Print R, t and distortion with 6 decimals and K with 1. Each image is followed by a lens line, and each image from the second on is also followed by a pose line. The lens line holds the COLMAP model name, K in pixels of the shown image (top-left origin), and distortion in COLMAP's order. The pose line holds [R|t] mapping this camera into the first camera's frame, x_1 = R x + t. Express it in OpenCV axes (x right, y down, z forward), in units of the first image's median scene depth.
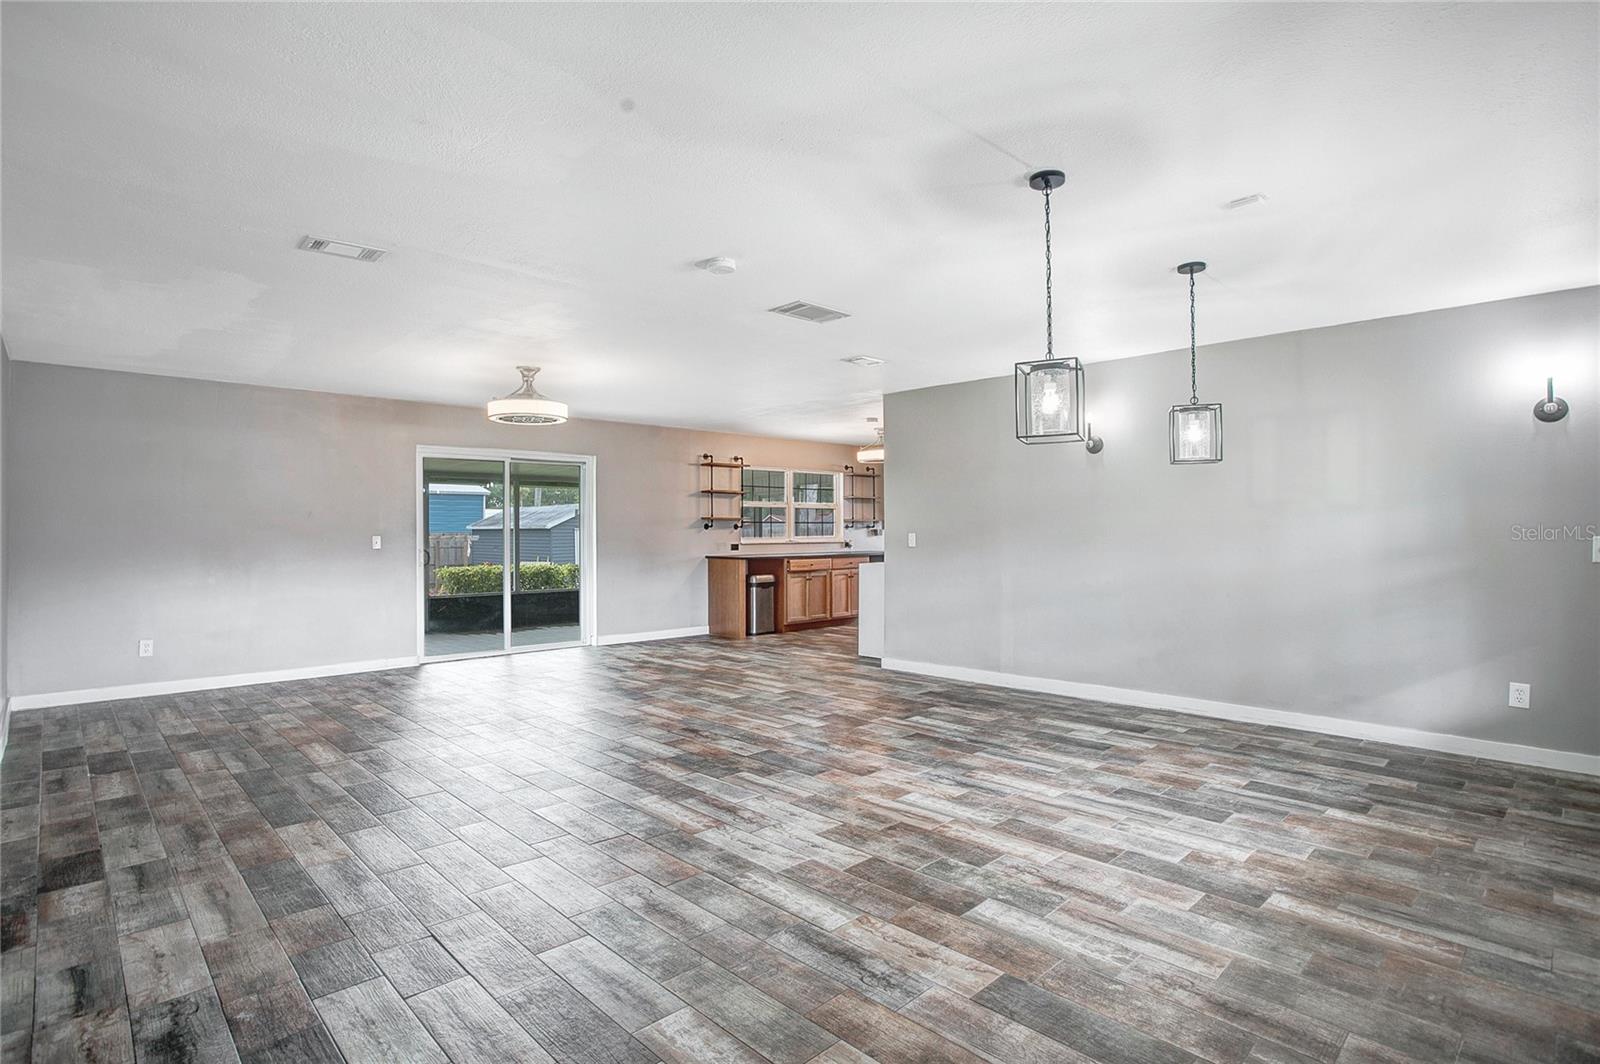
lens RADIAL K [[805.1, 0, 798.4], [0, 805.1, 532.0], [0, 0, 1]] dist [-0.023863, 0.000691]
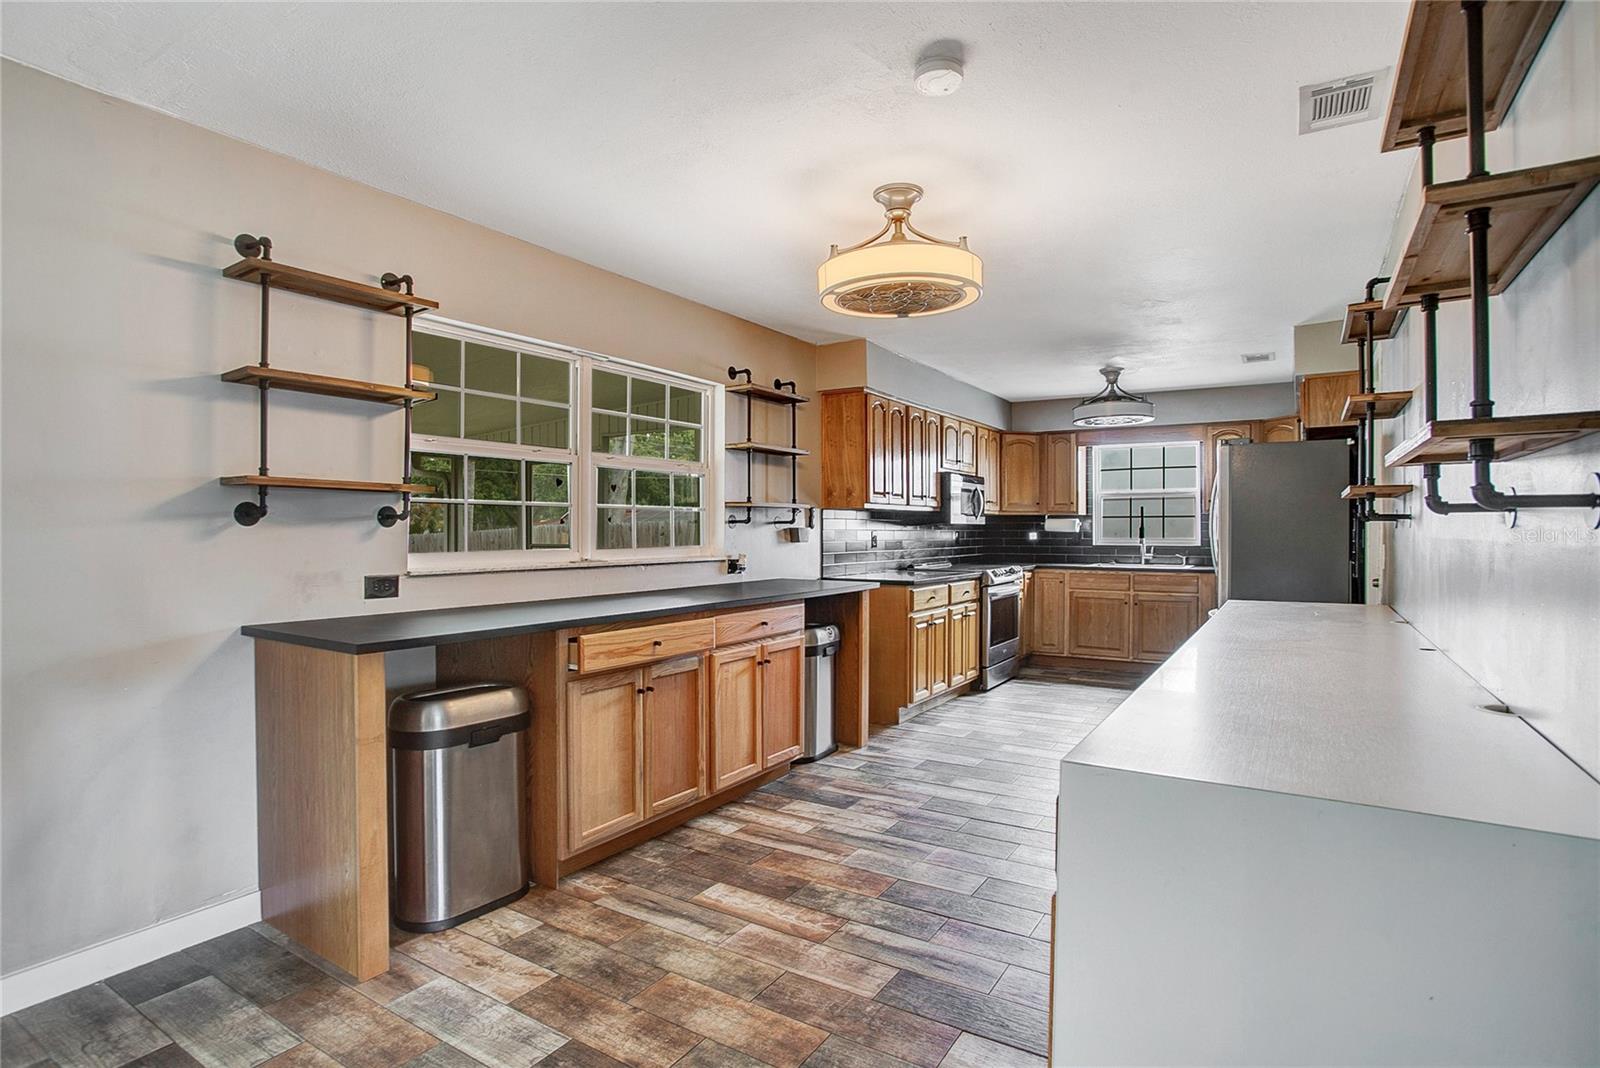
lens RADIAL K [[805.1, 0, 809.2], [0, 805.1, 535.0], [0, 0, 1]] dist [-0.023863, 0.000691]
pose [[0.968458, 0.001827, 0.249169, -0.002995], [-0.002639, 0.999992, 0.002924, -0.000902], [-0.249162, -0.003490, 0.968455, 0.687353]]
